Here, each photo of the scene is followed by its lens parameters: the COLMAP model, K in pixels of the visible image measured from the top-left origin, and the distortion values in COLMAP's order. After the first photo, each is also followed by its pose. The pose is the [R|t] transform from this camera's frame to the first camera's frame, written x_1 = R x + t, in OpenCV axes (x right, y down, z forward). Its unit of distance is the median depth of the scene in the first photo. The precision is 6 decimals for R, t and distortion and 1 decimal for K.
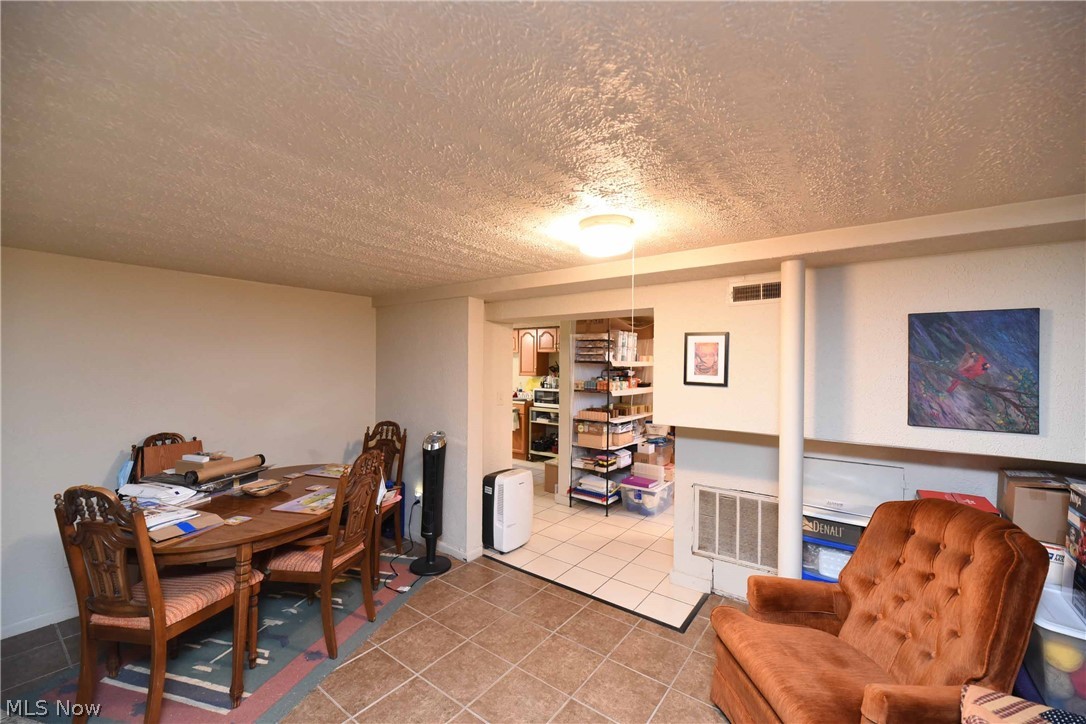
lens RADIAL K [[435.6, 0, 544.5], [0, 435.6, 364.2], [0, 0, 1]] dist [-0.004359, -0.001665]
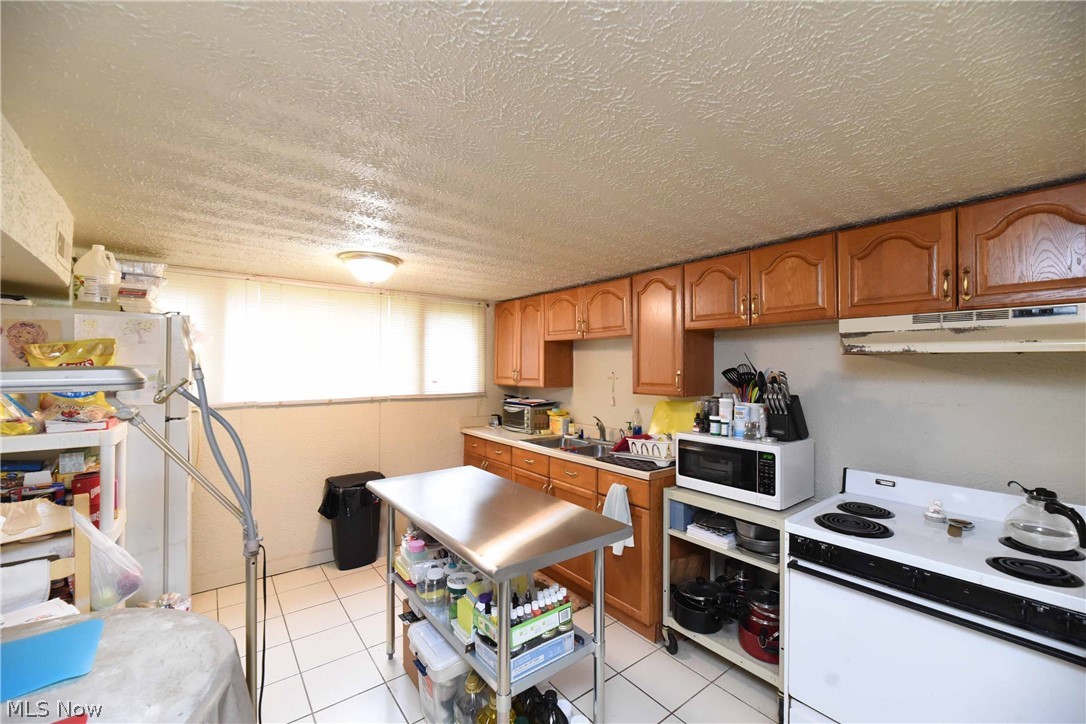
lens RADIAL K [[435.6, 0, 546.7], [0, 435.6, 364.6], [0, 0, 1]] dist [-0.004359, -0.001665]
pose [[0.965158, -0.005629, -0.261607, -0.081397], [0.001979, 0.999897, -0.014215, 0.014606], [0.261660, 0.013202, 0.965070, 1.560255]]
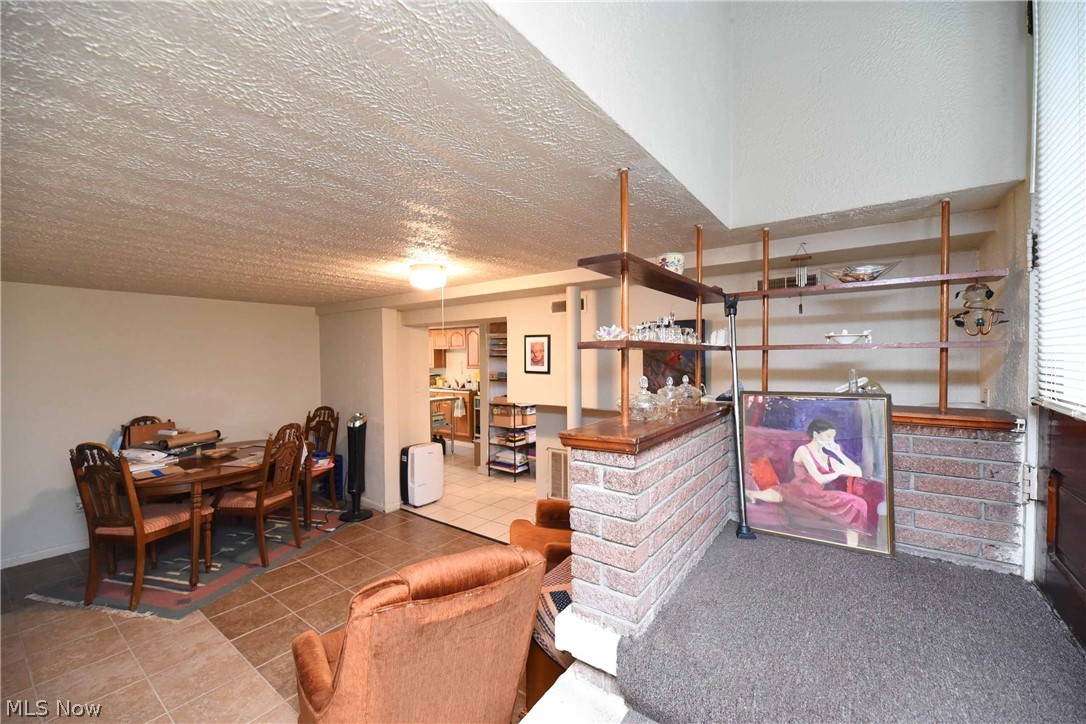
lens RADIAL K [[435.6, 0, 546.3], [0, 435.6, 363.8], [0, 0, 1]] dist [-0.004359, -0.001665]
pose [[0.999806, -0.017332, 0.009334, 0.355549], [0.017188, 0.999734, 0.015387, -0.002169], [-0.009598, -0.015223, 0.999838, -0.352054]]
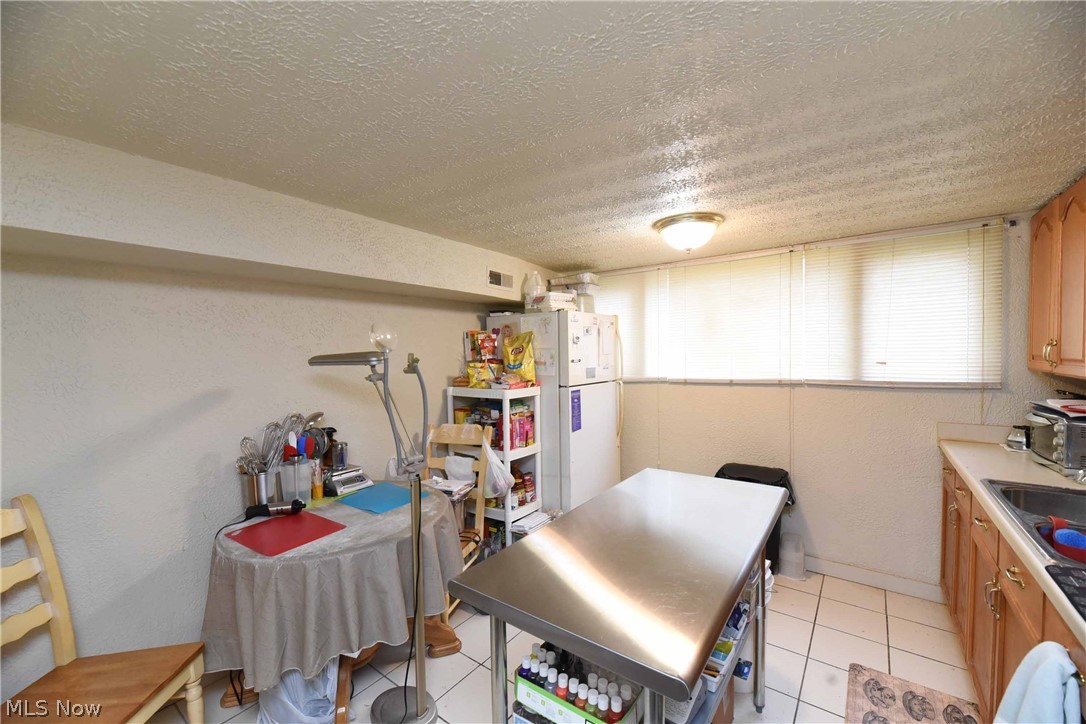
lens RADIAL K [[435.6, 0, 545.6], [0, 435.6, 363.6], [0, 0, 1]] dist [-0.004359, -0.001665]
pose [[0.000329, 0.023589, -0.999722, 0.139695], [0.017160, 0.999574, 0.023591, 0.016090], [0.999853, -0.017163, -0.000075, 2.074126]]
